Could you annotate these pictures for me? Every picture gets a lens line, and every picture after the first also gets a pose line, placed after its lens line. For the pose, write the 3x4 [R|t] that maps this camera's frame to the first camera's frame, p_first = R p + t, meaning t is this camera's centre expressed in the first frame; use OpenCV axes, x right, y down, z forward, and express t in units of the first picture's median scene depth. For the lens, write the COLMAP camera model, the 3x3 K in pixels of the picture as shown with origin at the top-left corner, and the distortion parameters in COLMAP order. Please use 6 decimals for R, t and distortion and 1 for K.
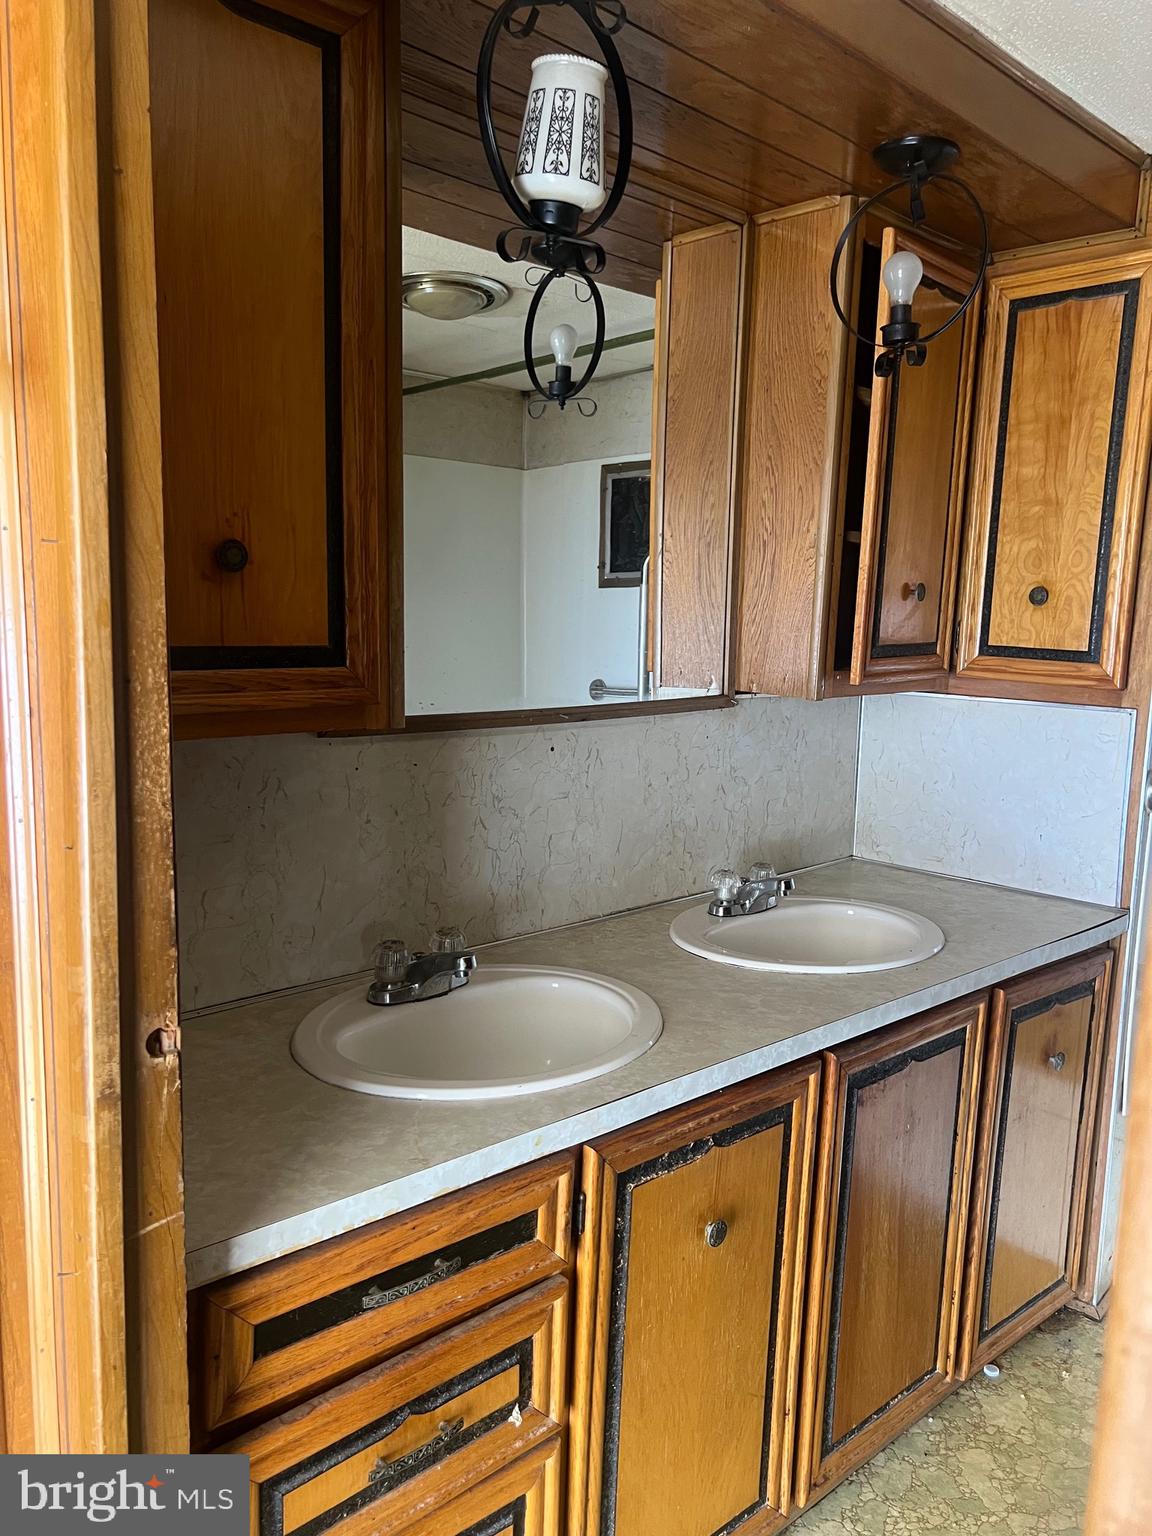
lens RADIAL K [[1165.5, 0, 579.0], [0, 1165.5, 774.5], [0, 0, 1]] dist [0.059197, -0.053784]
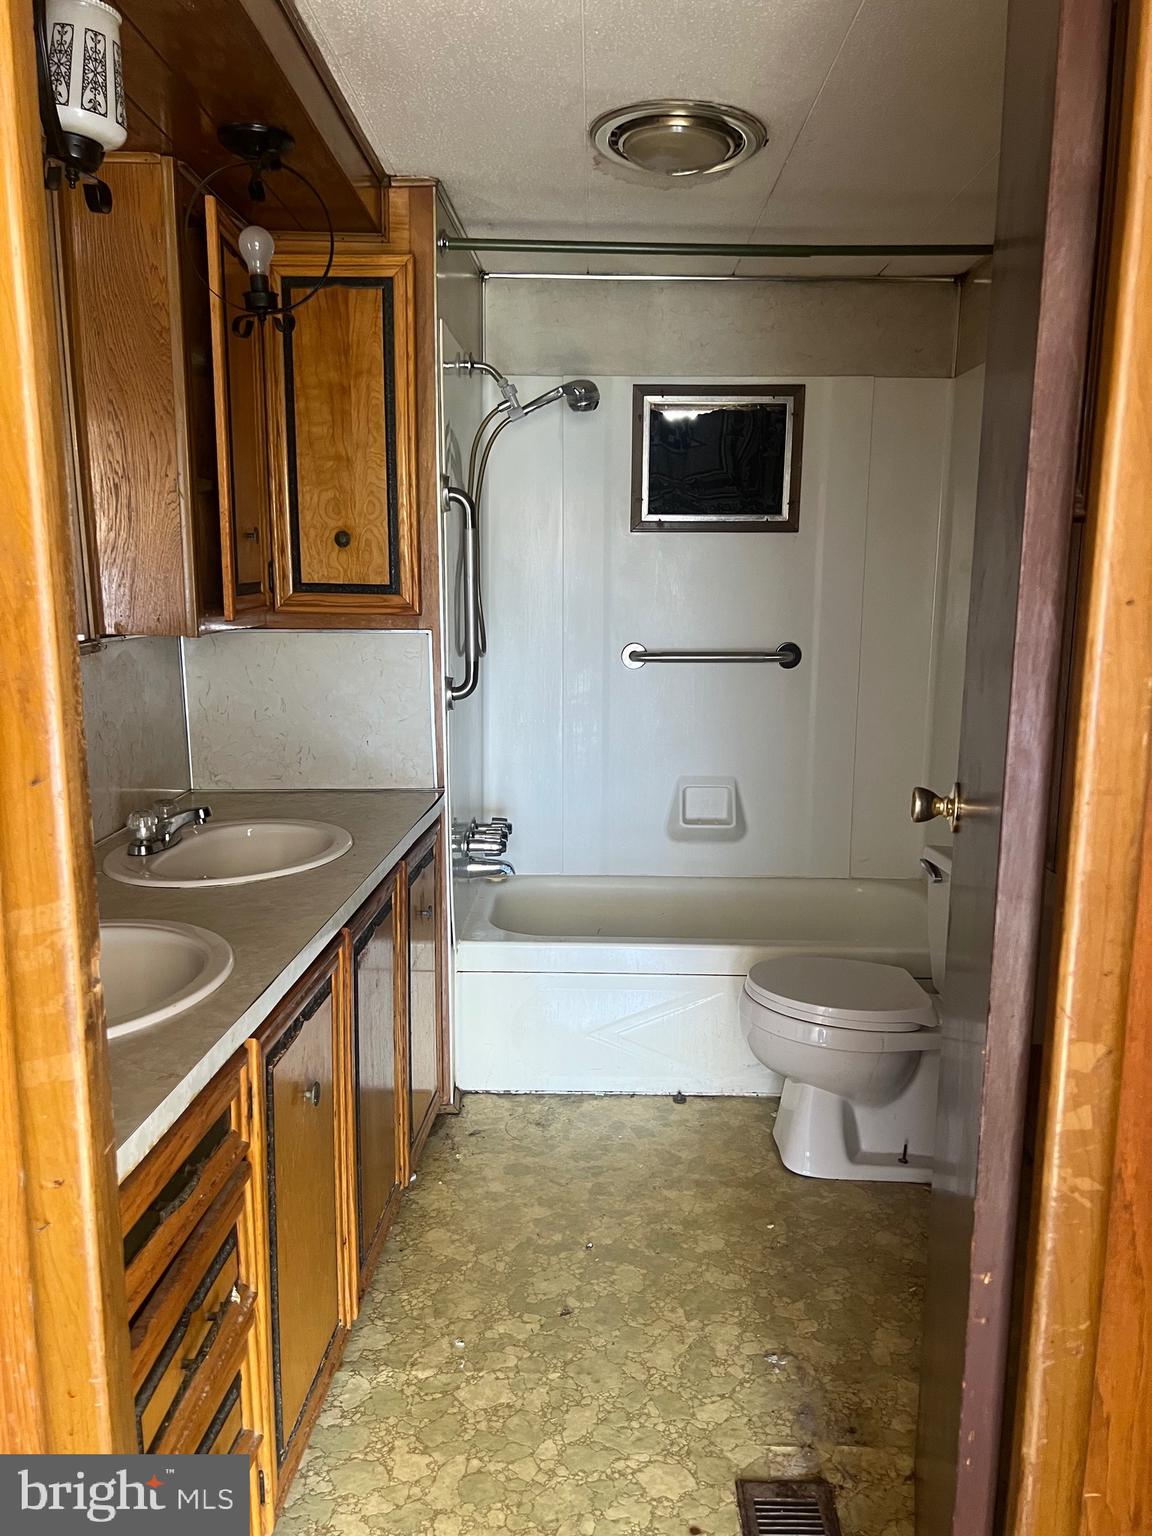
lens RADIAL K [[1165.5, 0, 583.2], [0, 1165.5, 773.6], [0, 0, 1]] dist [0.059197, -0.053784]
pose [[0.710931, -0.148707, 0.687360, -0.291519], [0.124059, 0.988579, 0.085562, 0.010673], [-0.692233, 0.024445, 0.721260, -0.007749]]
